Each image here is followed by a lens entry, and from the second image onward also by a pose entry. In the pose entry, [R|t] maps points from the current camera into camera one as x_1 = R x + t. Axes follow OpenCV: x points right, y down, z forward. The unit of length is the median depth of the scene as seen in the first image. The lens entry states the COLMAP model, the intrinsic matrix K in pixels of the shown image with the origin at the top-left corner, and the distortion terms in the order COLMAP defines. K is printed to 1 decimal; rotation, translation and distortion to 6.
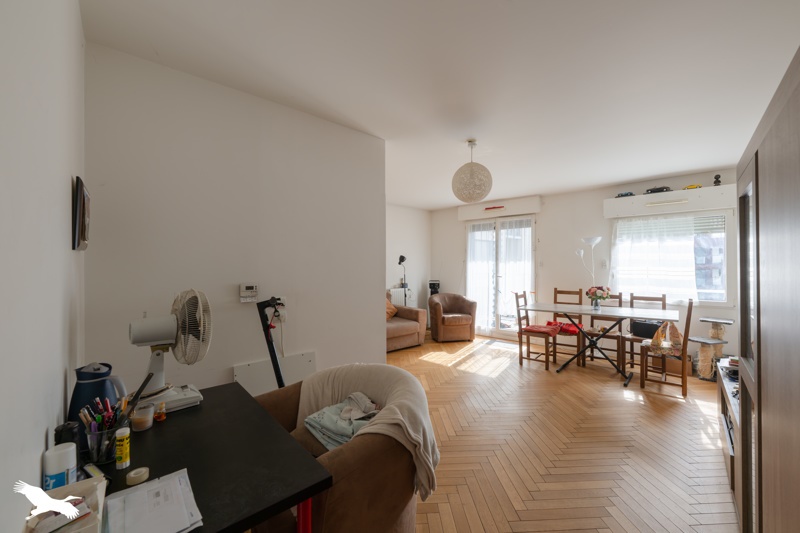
lens RADIAL K [[314.7, 0, 400.0], [0, 314.7, 266.5], [0, 0, 1]] dist [0.001252, -0.000031]
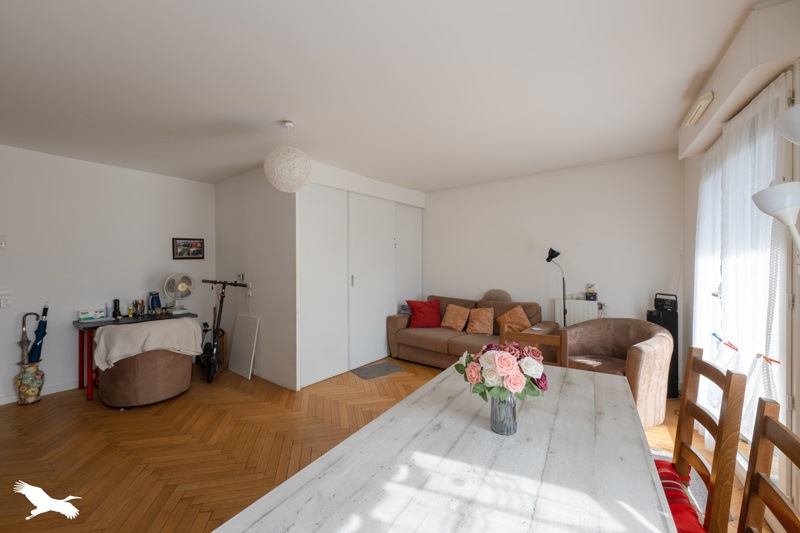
lens RADIAL K [[314.7, 0, 400.0], [0, 314.7, 266.5], [0, 0, 1]] dist [0.001252, -0.000031]
pose [[0.226132, 0.002871, -0.974092, 0.622044], [-0.006657, 0.999977, 0.001402, 0.005551], [0.974074, 0.006168, 0.226146, 0.616124]]
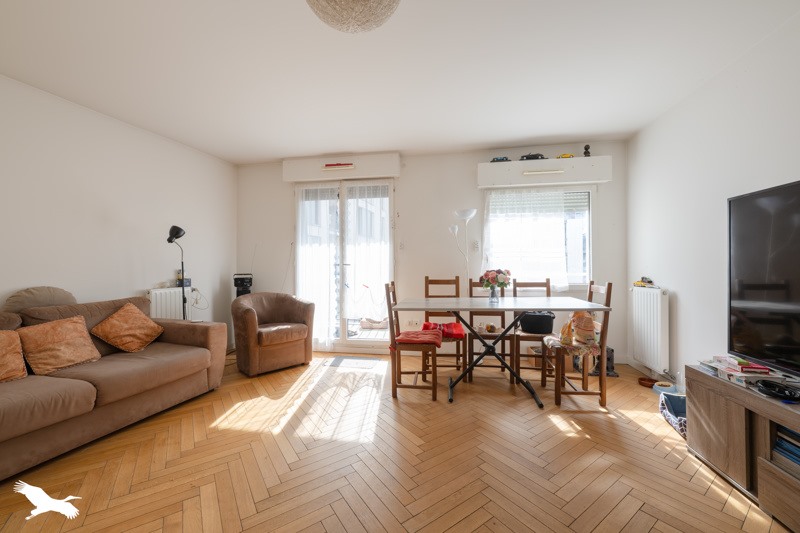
lens RADIAL K [[314.7, 0, 400.0], [0, 314.7, 266.5], [0, 0, 1]] dist [0.001252, -0.000031]
pose [[0.844475, -0.003578, 0.535584, 0.046420], [0.006030, 0.999978, -0.002828, 0.042176], [-0.535562, 0.005618, 0.844477, 0.376971]]
